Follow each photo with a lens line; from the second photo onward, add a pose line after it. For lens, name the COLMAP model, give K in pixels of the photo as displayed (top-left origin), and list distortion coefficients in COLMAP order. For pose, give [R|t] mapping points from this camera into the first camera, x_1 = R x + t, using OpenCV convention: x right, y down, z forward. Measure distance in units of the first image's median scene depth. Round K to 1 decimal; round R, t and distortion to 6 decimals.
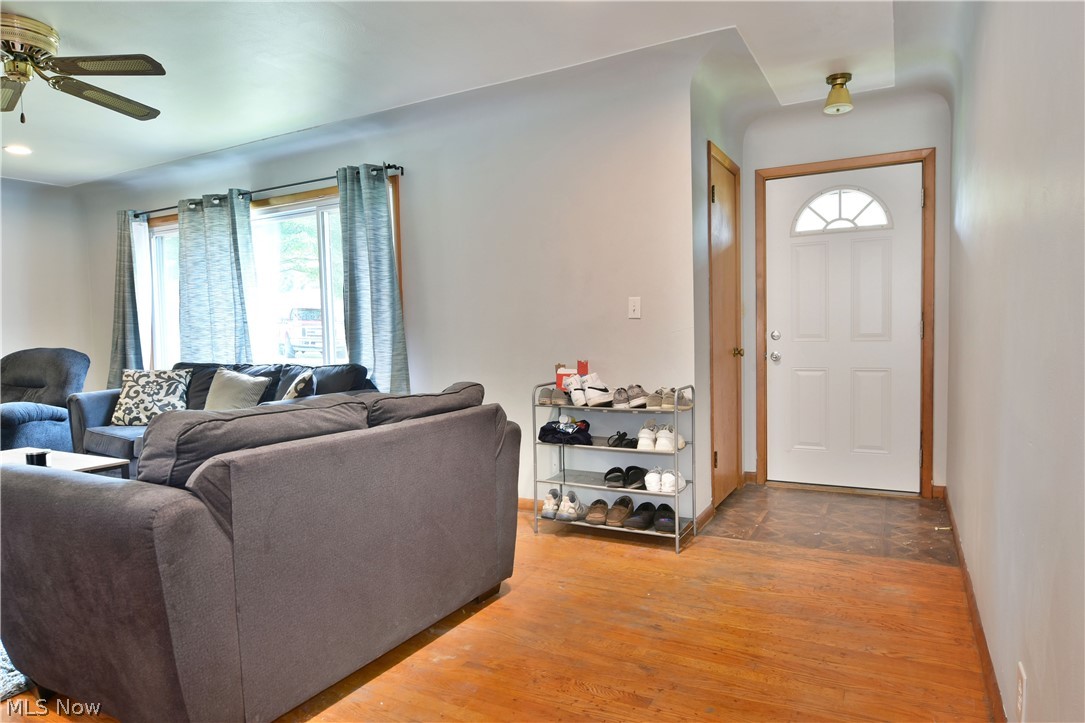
lens RADIAL K [[651.5, 0, 542.6], [0, 651.5, 367.9], [0, 0, 1]] dist [-0.011185, -0.007783]
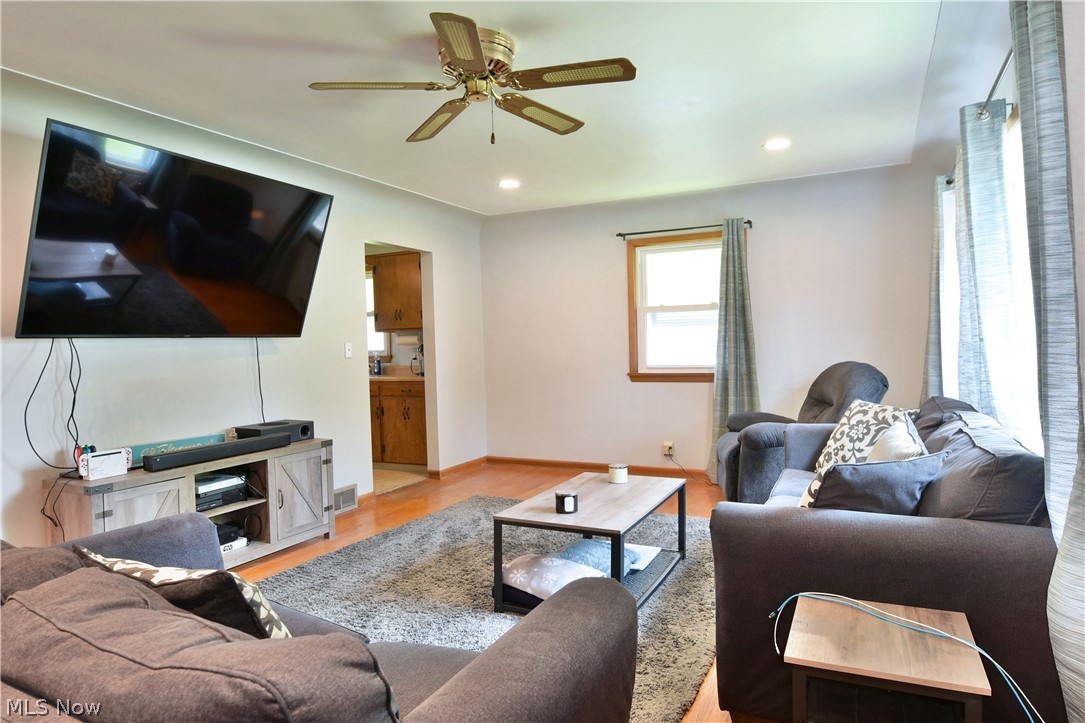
lens RADIAL K [[651.5, 0, 546.3], [0, 651.5, 365.7], [0, 0, 1]] dist [-0.011185, -0.007783]
pose [[0.037465, 0.057800, -0.997625, 0.137659], [-0.032183, 0.997878, 0.056606, -0.104620], [0.998780, 0.029985, 0.039245, 0.942805]]
